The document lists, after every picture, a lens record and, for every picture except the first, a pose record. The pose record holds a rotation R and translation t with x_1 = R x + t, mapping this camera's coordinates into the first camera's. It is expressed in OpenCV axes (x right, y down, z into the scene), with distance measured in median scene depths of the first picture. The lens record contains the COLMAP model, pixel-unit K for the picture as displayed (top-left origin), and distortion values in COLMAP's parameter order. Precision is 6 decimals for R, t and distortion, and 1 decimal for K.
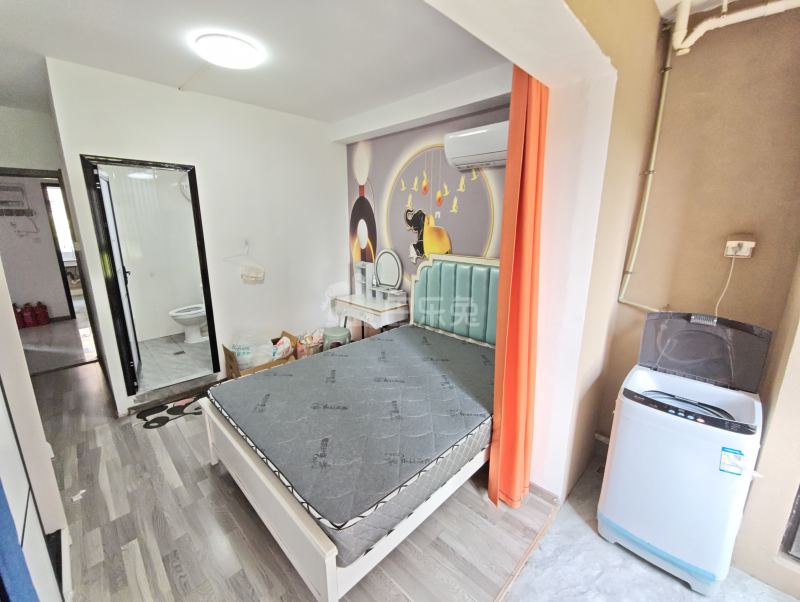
lens RADIAL K [[335.0, 0, 398.7], [0, 335.0, 298.3], [0, 0, 1]] dist [-0.009180, 0.003360]
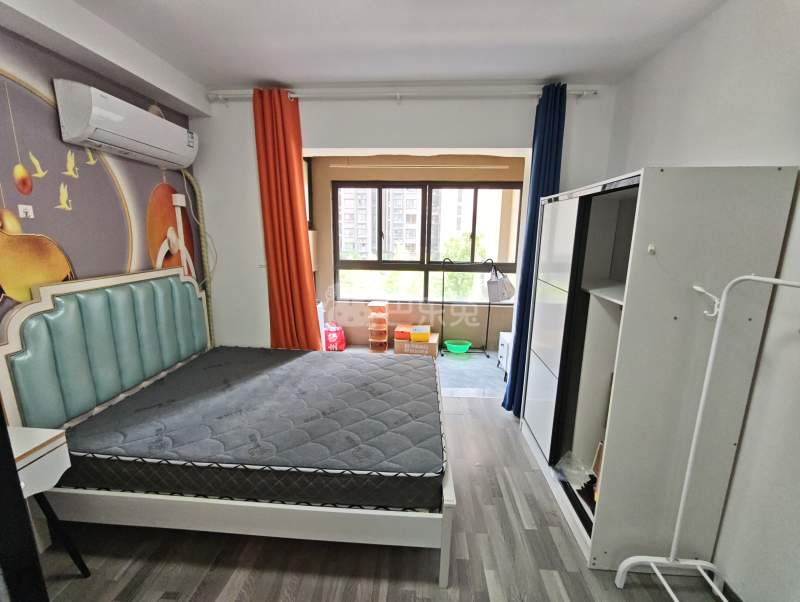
lens RADIAL K [[335.0, 0, 398.7], [0, 335.0, 298.3], [0, 0, 1]] dist [-0.009180, 0.003360]
pose [[-0.658372, -0.156946, 0.736148, -0.687857], [0.155865, 0.928394, 0.337330, -0.218420], [-0.736378, 0.336828, -0.586766, 0.967337]]
